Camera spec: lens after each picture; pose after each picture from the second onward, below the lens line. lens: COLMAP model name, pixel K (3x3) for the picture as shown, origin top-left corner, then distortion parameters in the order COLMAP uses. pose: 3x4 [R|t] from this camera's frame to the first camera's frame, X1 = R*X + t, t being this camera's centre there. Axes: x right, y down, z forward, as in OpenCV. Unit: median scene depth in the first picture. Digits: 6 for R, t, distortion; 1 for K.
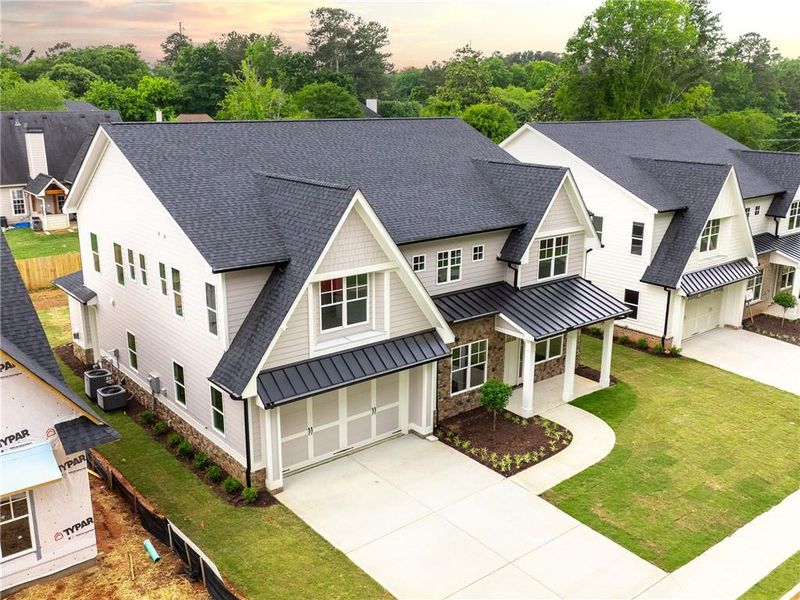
lens RADIAL K [[734.3, 0, 400.4], [0, 734.3, 298.8], [0, 0, 1]] dist [0.014412, 0.000000]
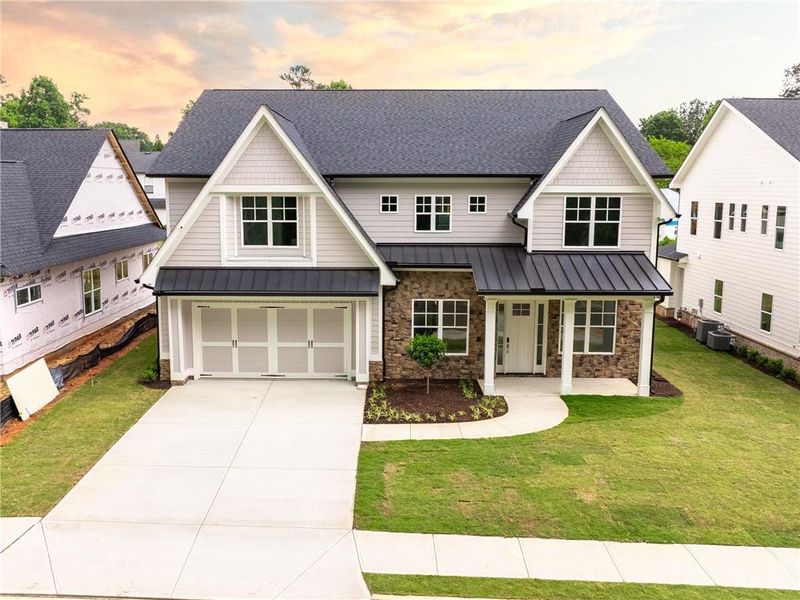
lens RADIAL K [[734.3, 0, 396.9], [0, 734.3, 300.6], [0, 0, 1]] dist [0.014412, 0.000000]
pose [[0.768997, 0.091741, -0.632636, 0.629975], [-0.166914, 0.984133, -0.060178, 0.127124], [0.617077, 0.151873, 0.772108, 0.287075]]
